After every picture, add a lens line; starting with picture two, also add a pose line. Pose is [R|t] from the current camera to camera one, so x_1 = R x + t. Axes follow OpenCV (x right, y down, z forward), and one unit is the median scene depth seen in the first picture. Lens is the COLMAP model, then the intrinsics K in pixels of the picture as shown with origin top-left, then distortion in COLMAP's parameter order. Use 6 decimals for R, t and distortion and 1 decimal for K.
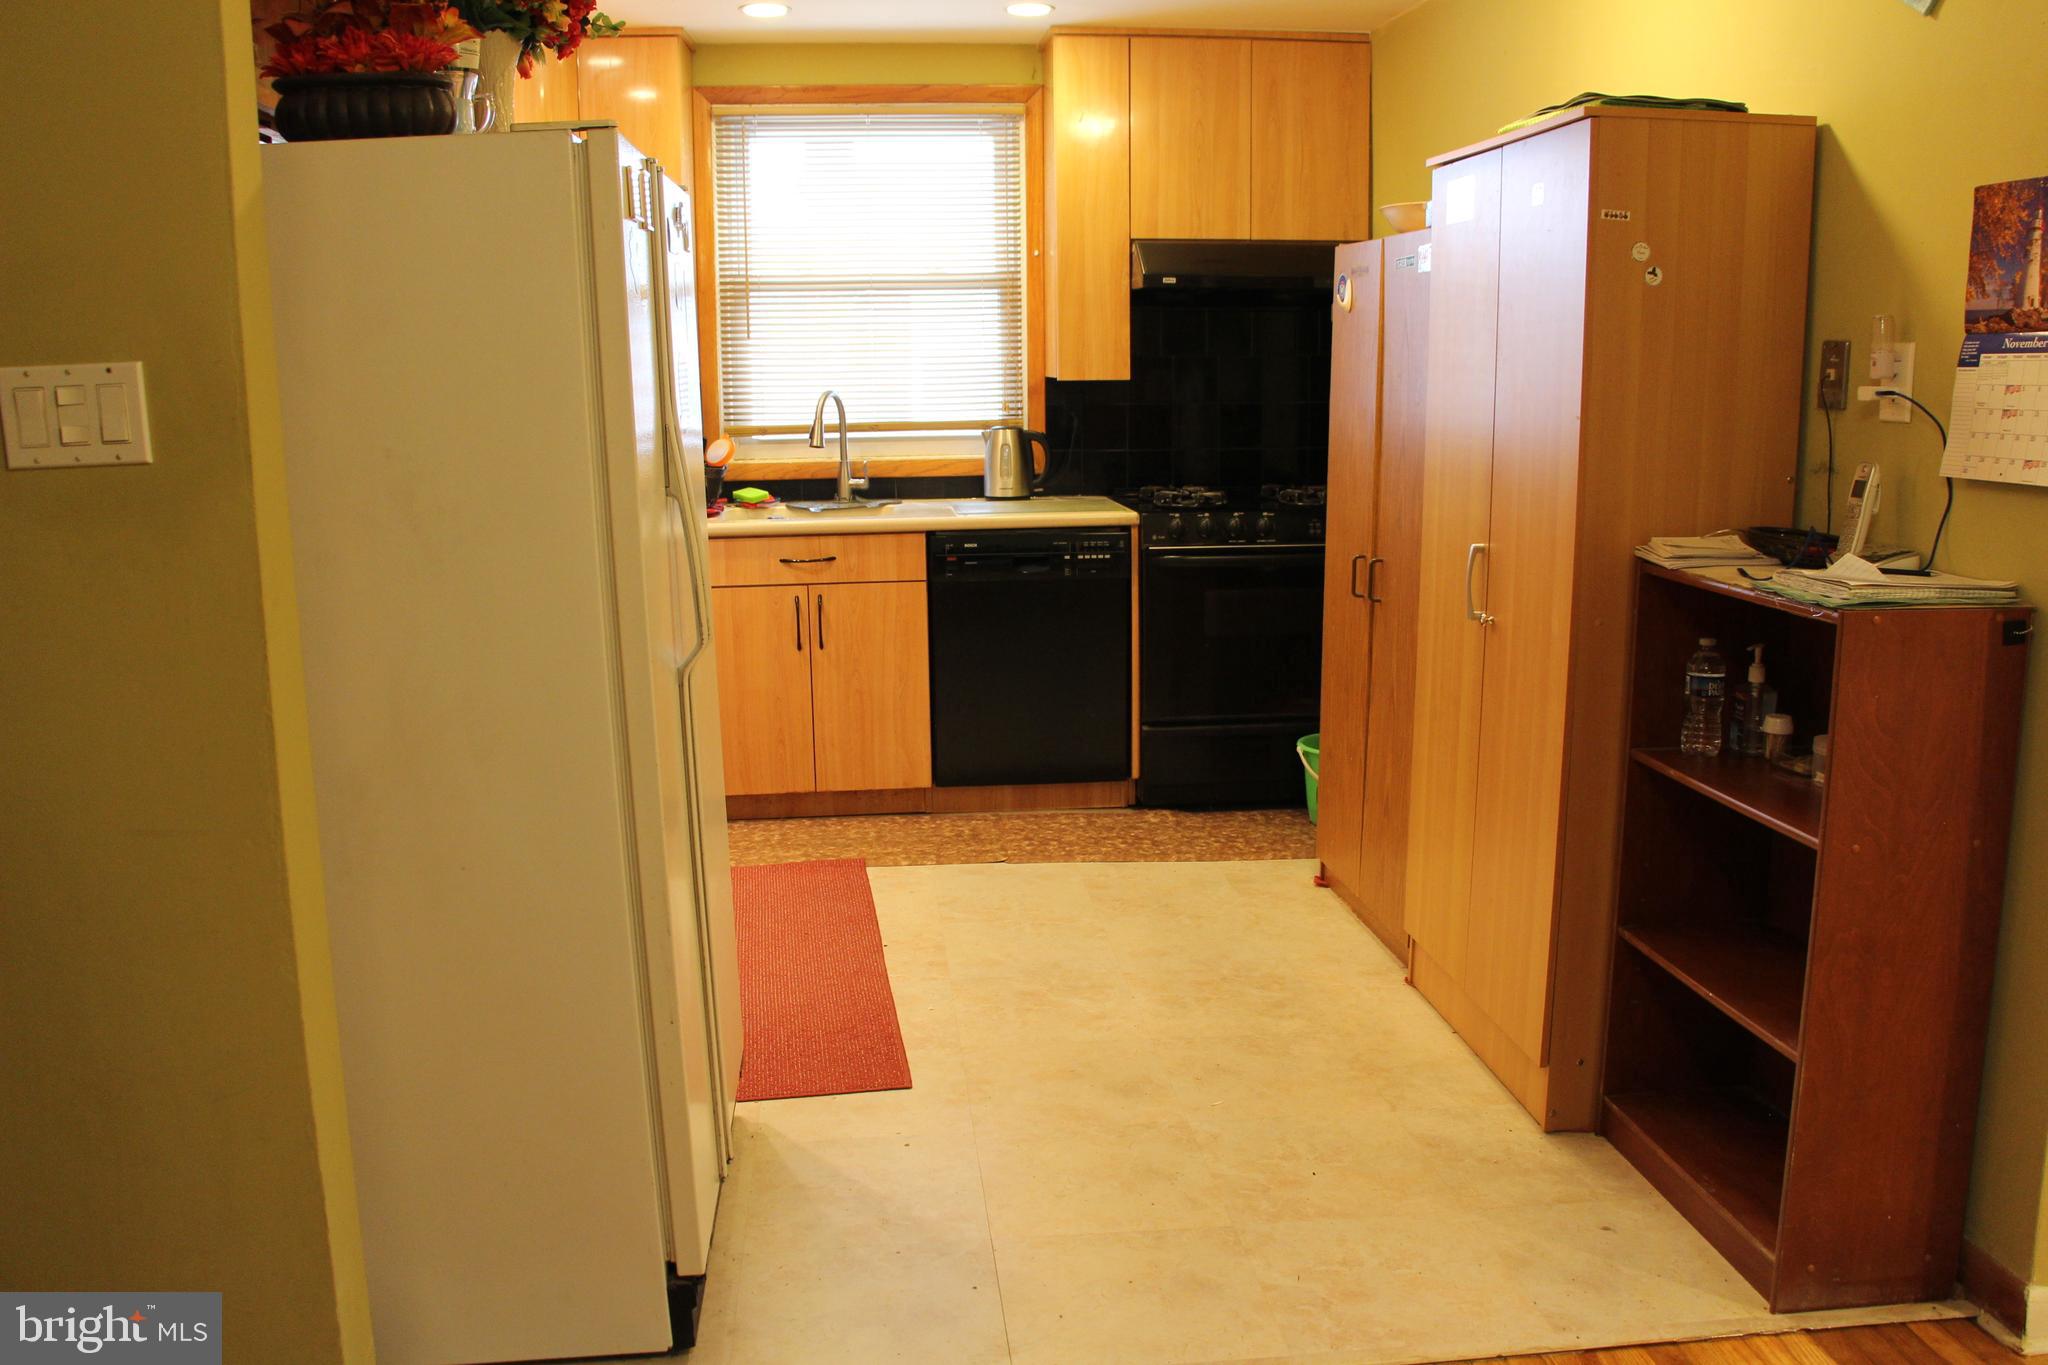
lens RADIAL K [[1707.2, 0, 1022.2], [0, 1707.2, 673.5], [0, 0, 1]] dist [-0.183700, 0.151645]
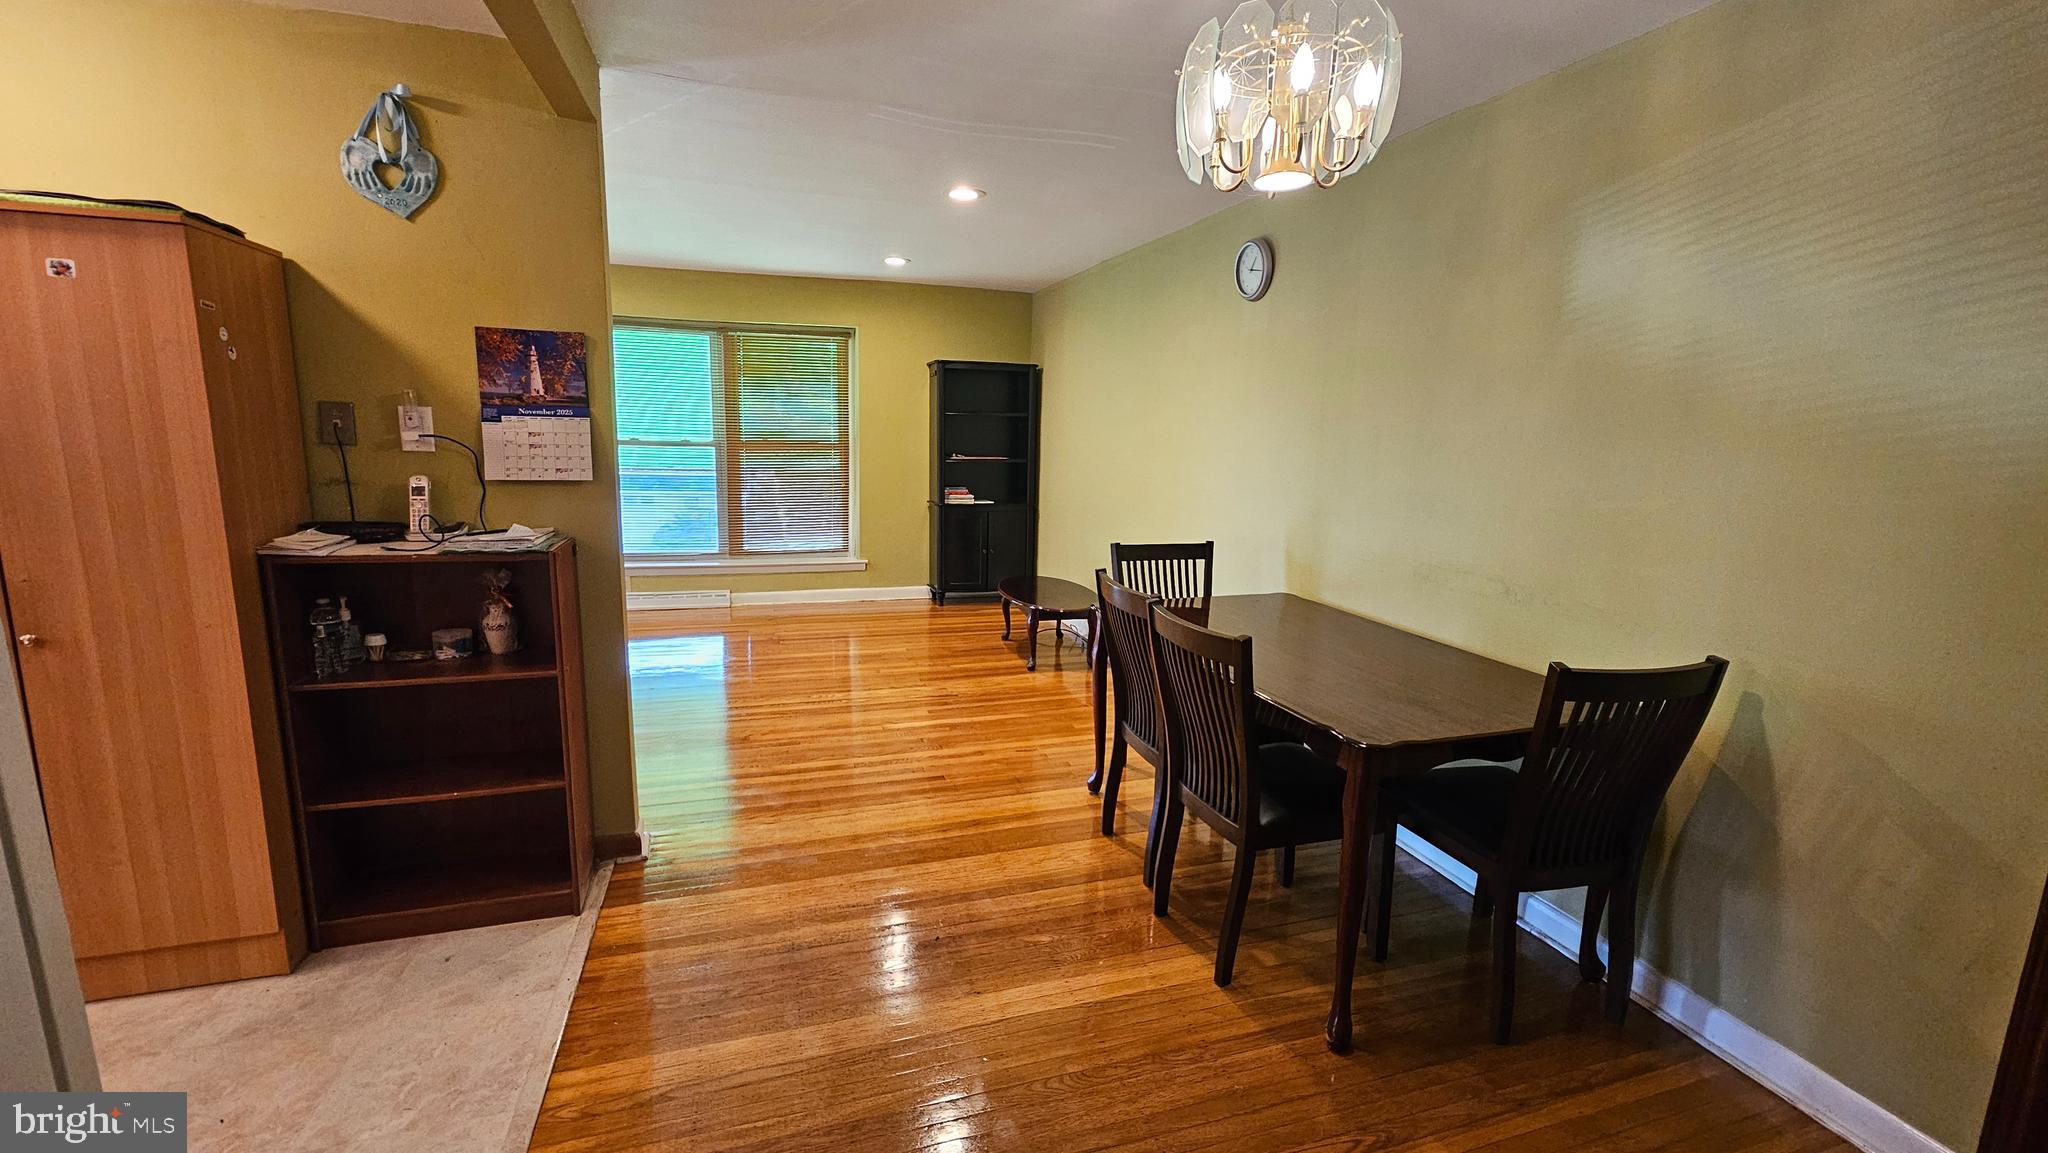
lens RADIAL K [[852.8, 0, 1025.6], [0, 852.8, 594.4], [0, 0, 1]] dist [0.004038, 0.000528]
pose [[-0.220768, -0.184822, 0.957655, -0.564369], [0.146835, 0.964392, 0.219972, -0.121236], [-0.964210, 0.189180, -0.185768, 0.614529]]
